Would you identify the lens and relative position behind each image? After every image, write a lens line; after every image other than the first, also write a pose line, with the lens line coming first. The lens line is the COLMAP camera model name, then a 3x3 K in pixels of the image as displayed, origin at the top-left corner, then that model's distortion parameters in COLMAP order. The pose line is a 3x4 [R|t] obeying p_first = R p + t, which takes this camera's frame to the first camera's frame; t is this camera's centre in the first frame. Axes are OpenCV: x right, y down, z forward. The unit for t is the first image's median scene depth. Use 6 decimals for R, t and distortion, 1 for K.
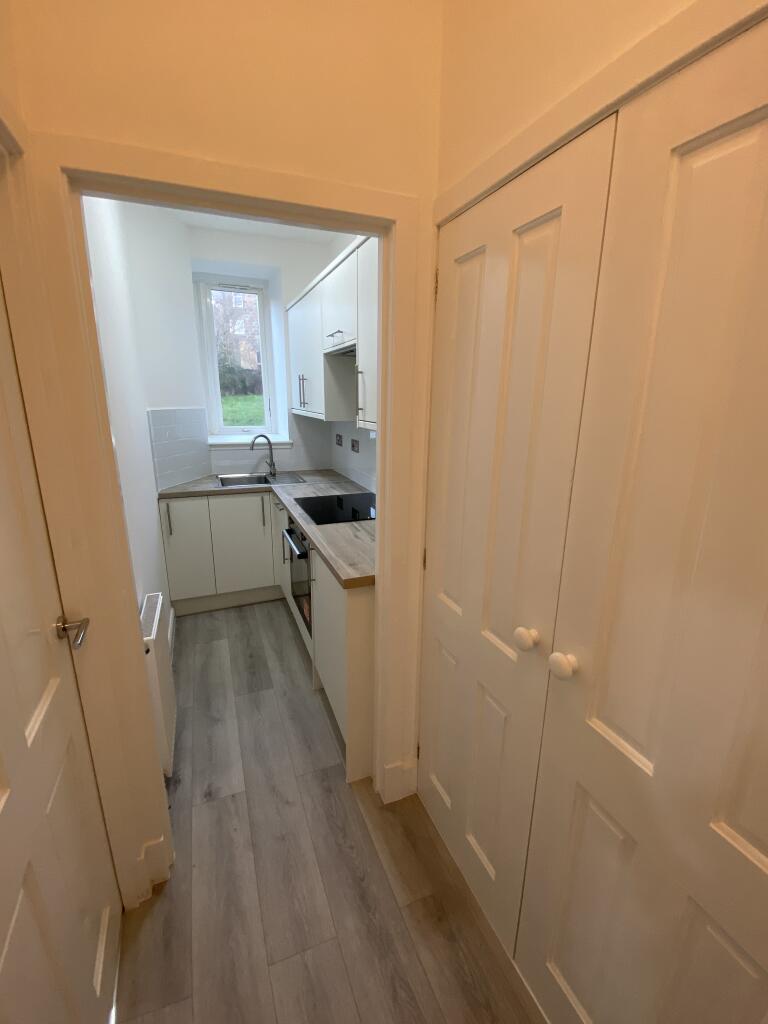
lens RADIAL K [[437.9, 0, 384.0], [0, 437.9, 512.0], [0, 0, 1]] dist [0.003948, 0.000068]
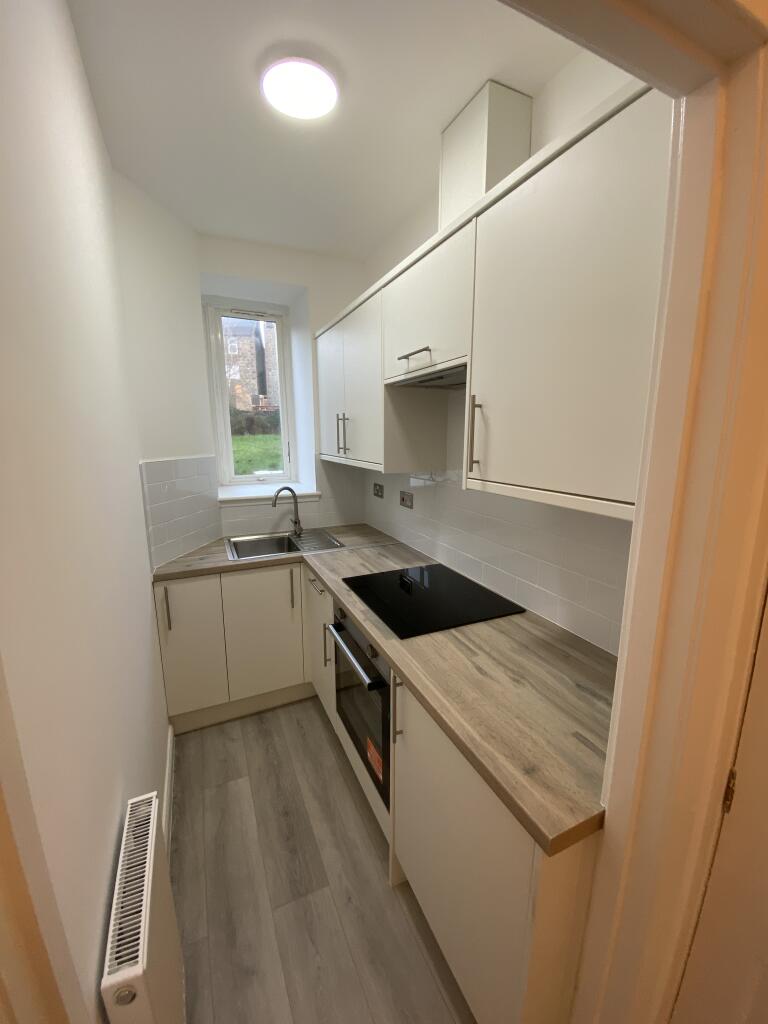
lens RADIAL K [[410.2, 0, 384.0], [0, 410.2, 512.0], [0, 0, 1]] dist [0.000936, -0.015598]
pose [[0.999288, -0.016698, 0.033830, -0.146469], [0.019028, 0.997382, -0.069765, -0.086719], [-0.032577, 0.070359, 0.996990, 0.289037]]
